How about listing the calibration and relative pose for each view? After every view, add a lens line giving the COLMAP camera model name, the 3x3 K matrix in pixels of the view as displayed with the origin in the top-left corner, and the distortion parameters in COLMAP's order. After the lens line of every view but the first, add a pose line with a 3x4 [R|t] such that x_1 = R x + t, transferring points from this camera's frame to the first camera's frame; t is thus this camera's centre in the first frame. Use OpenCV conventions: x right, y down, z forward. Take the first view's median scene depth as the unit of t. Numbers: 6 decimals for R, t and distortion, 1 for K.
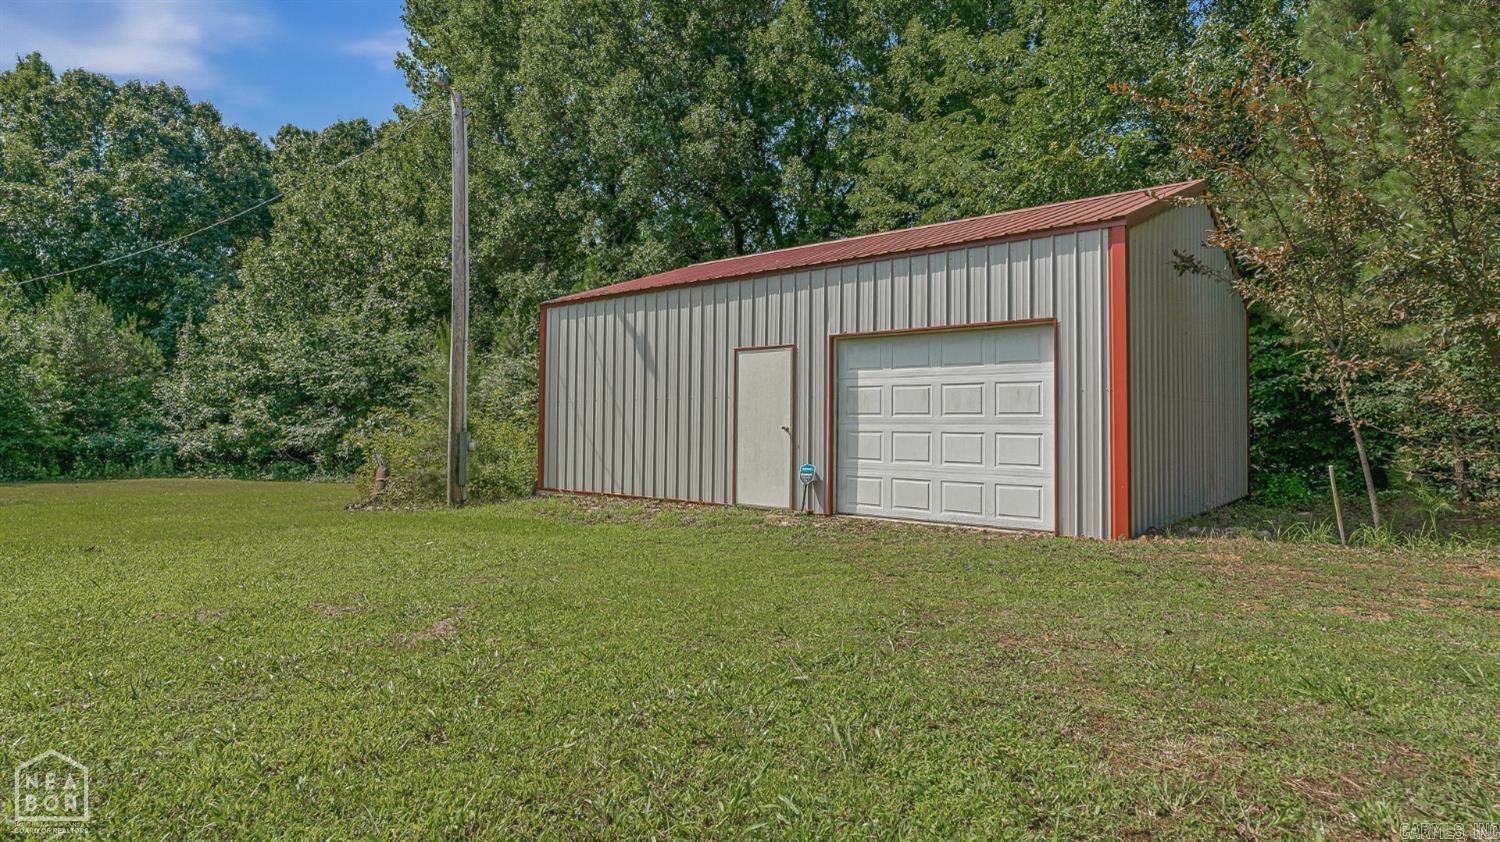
lens RADIAL K [[793.6, 0, 750.1], [0, 793.6, 410.6], [0, 0, 1]] dist [0.004050, 0.000585]
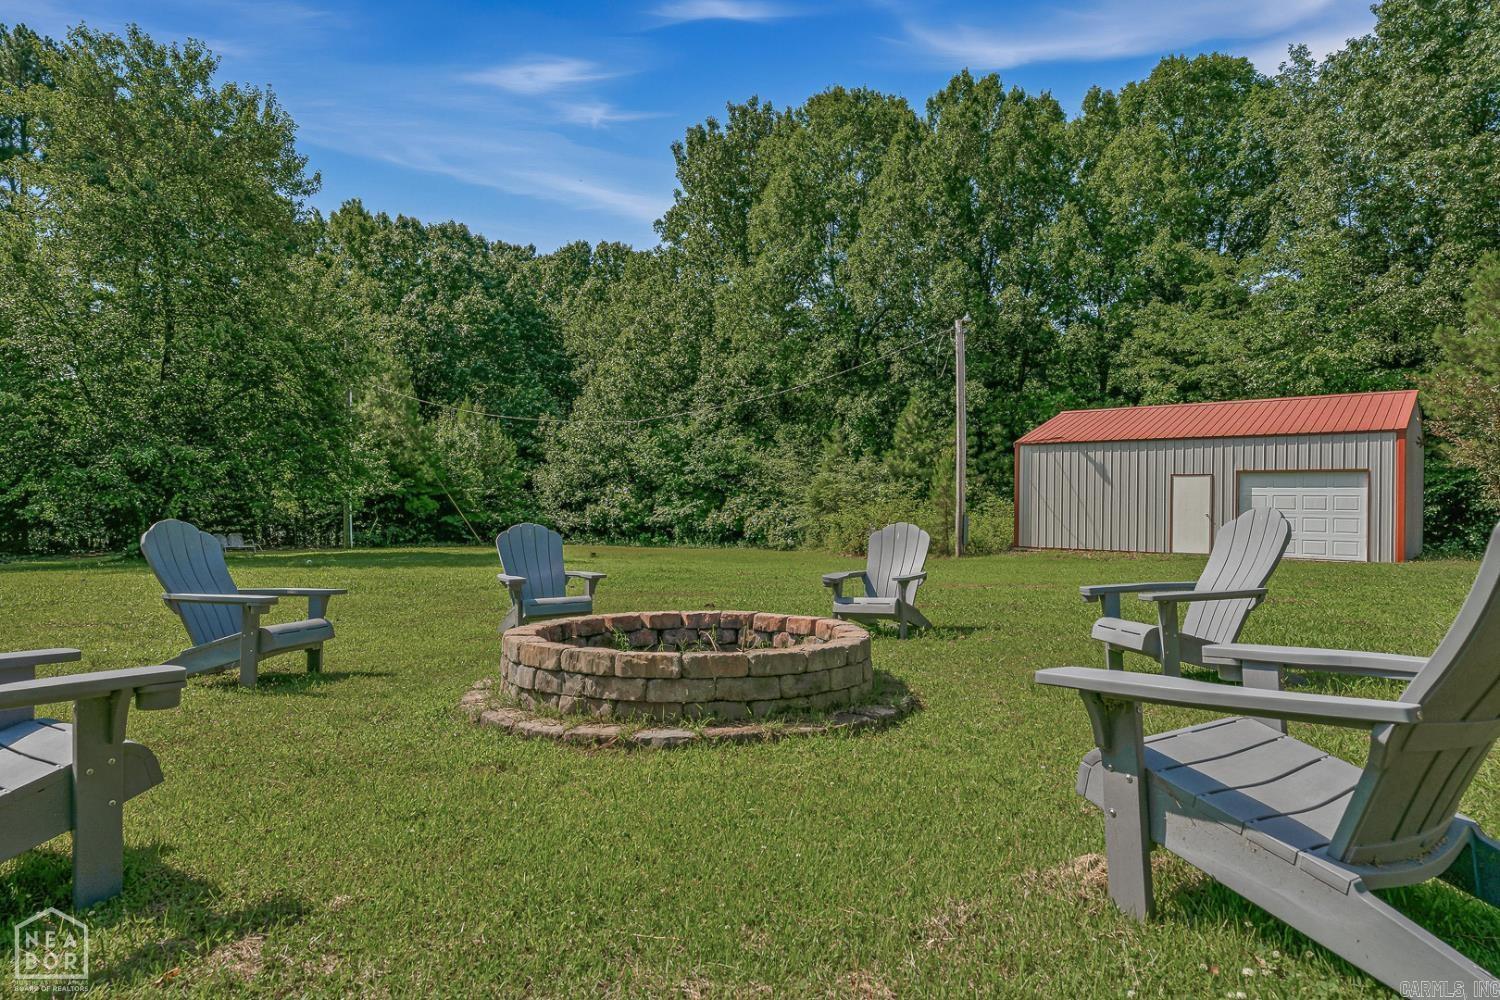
lens RADIAL K [[835.3, 0, 749.1], [0, 835.3, 511.1], [0, 0, 1]] dist [0.000722, 0.000114]
pose [[0.999549, 0.004971, -0.029607, -0.897103], [-0.004114, 0.999572, 0.028947, -0.037882], [0.029738, -0.028812, 0.999142, -0.991704]]
